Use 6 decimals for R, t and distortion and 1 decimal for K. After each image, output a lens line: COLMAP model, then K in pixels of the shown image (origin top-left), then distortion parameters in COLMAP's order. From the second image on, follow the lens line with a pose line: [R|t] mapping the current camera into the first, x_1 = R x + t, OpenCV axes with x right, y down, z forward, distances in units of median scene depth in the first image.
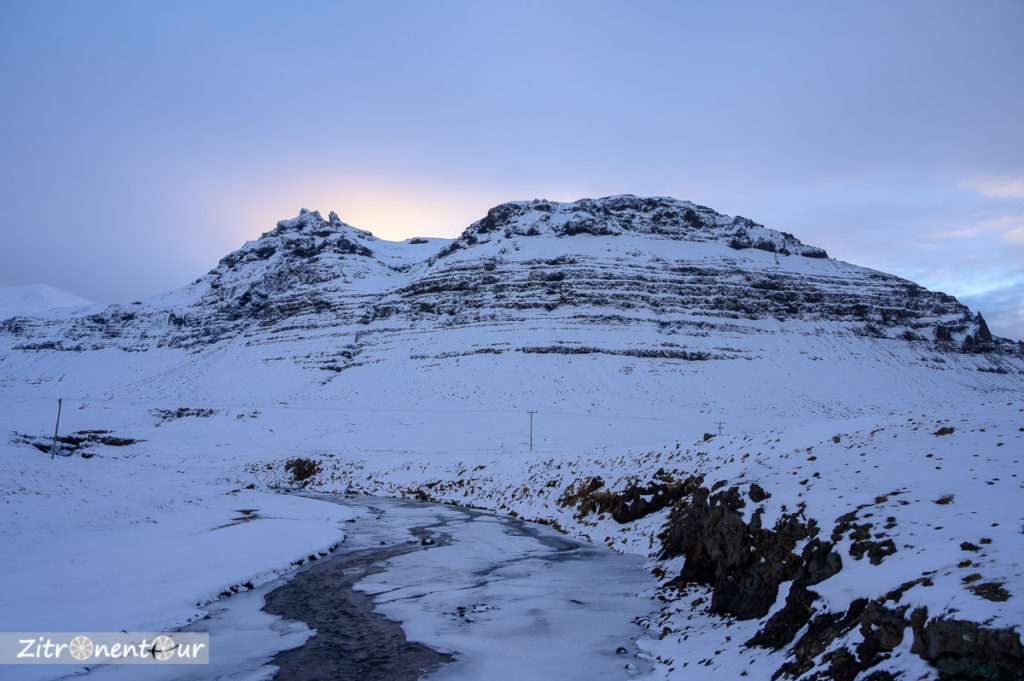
lens RADIAL K [[684.0, 0, 511.1], [0, 684.0, 338.5], [0, 0, 1]] dist [-0.015759, 0.009313]
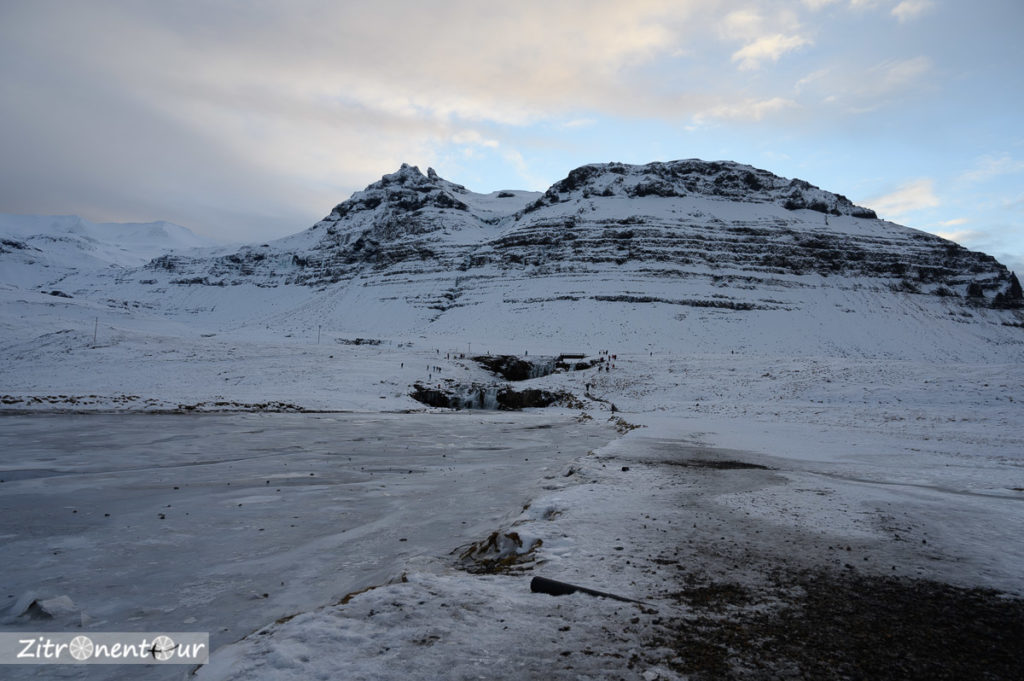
lens RADIAL K [[684.0, 0, 505.5], [0, 684.0, 339.7], [0, 0, 1]] dist [-0.015759, 0.009313]
pose [[0.993474, 0.030558, -0.109889, -0.005045], [-0.019694, 0.994930, 0.098623, -0.019928], [0.112346, -0.095815, 0.989039, -0.177658]]
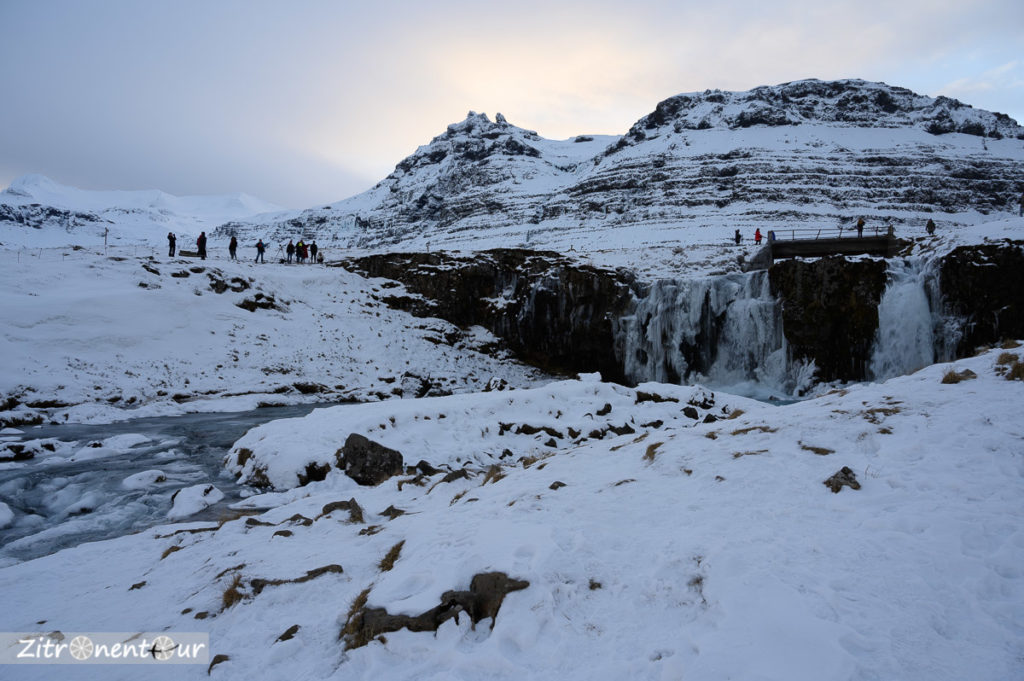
lens RADIAL K [[684.0, 0, 505.1], [0, 684.0, 339.8], [0, 0, 1]] dist [-0.015759, 0.009313]
pose [[0.973515, 0.023271, -0.227436, -0.015659], [0.010580, 0.989155, 0.146493, 0.000874], [0.228378, -0.145019, 0.962711, -0.042122]]
